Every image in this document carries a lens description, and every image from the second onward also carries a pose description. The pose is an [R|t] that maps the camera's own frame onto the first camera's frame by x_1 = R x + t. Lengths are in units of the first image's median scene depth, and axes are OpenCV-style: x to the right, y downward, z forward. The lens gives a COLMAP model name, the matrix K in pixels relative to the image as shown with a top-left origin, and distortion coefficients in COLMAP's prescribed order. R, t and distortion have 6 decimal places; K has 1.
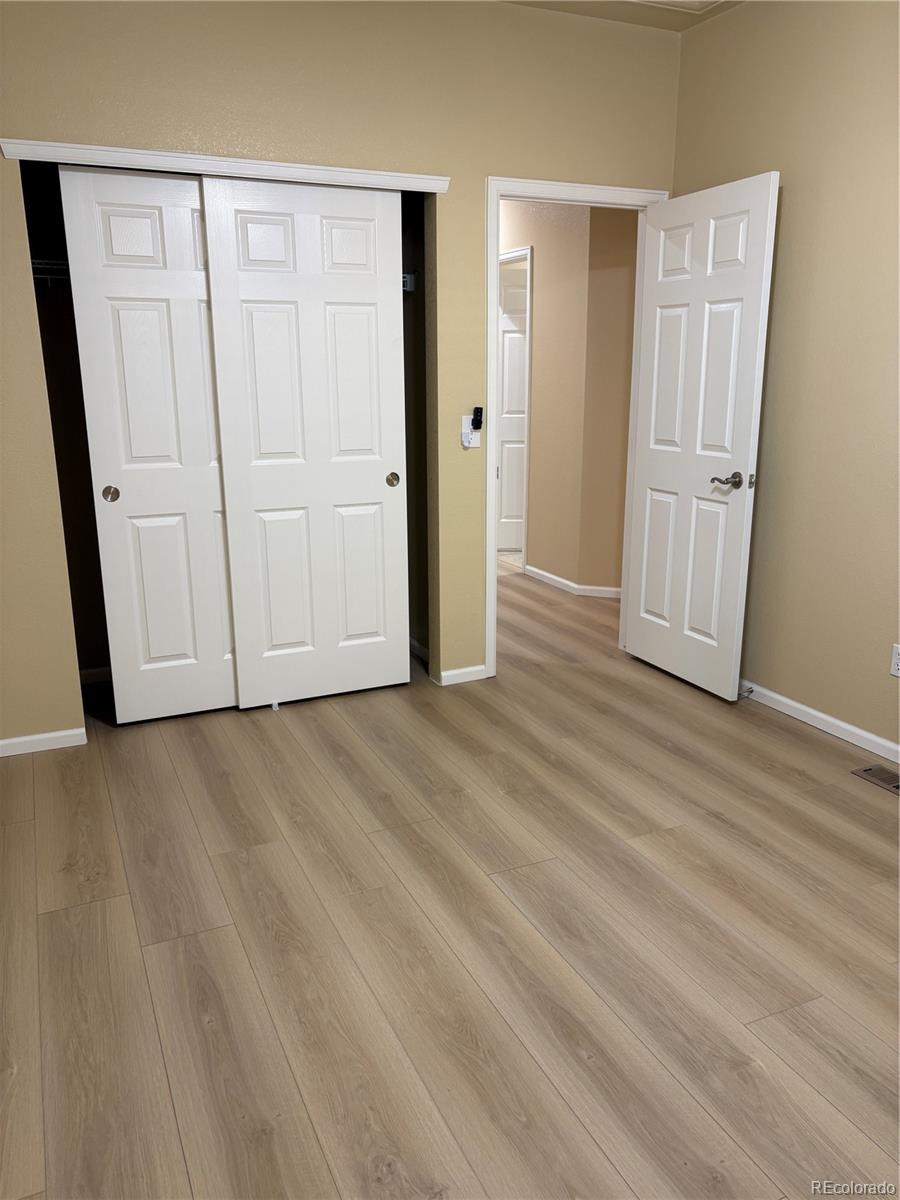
lens RADIAL K [[906.8, 0, 450.0], [0, 906.8, 600.0], [0, 0, 1]] dist [0.046887, 0.003275]
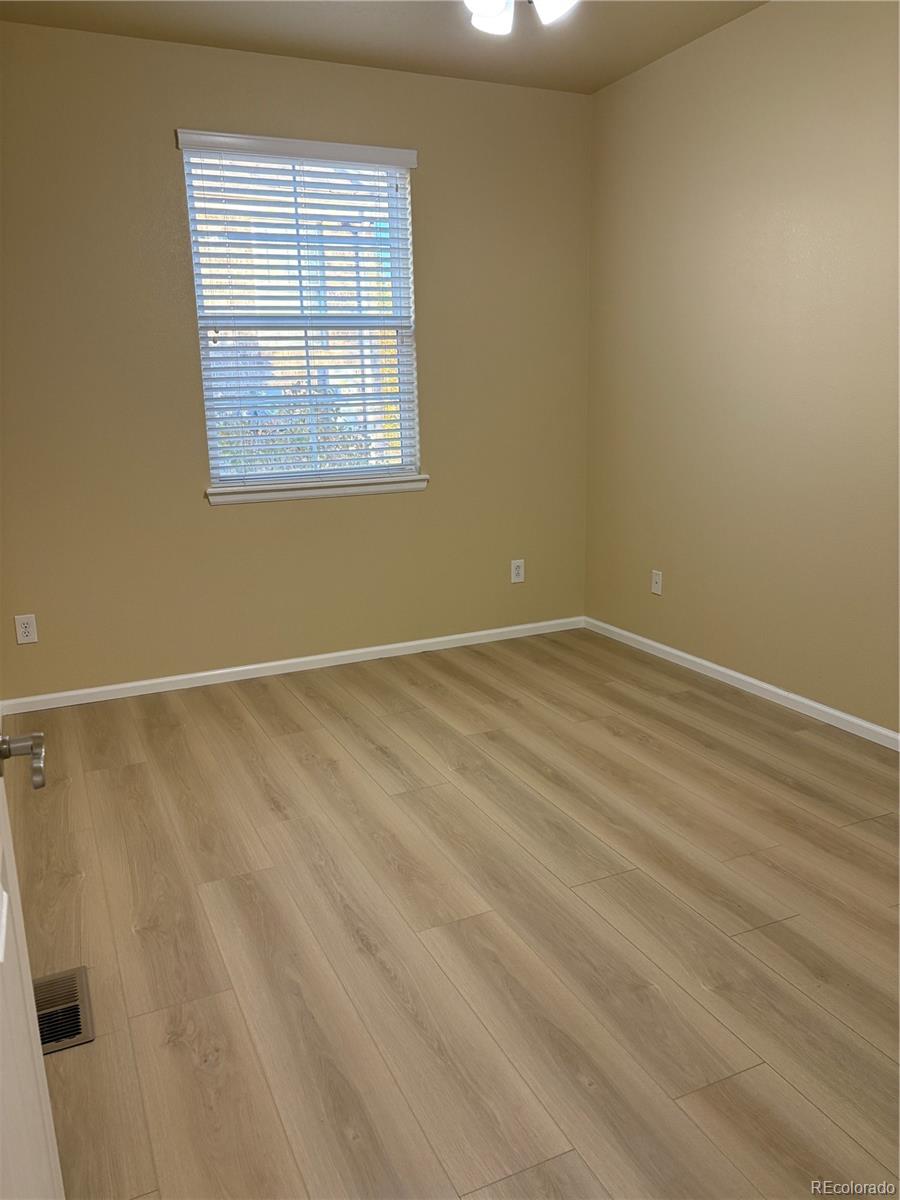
lens RADIAL K [[906.8, 0, 450.0], [0, 906.8, 600.0], [0, 0, 1]] dist [0.046887, 0.003275]
pose [[-0.999620, 0.027567, -0.000474, 0.229160], [0.024272, 0.888041, 0.459122, -0.410441], [0.013078, 0.458936, -0.888373, 1.671380]]
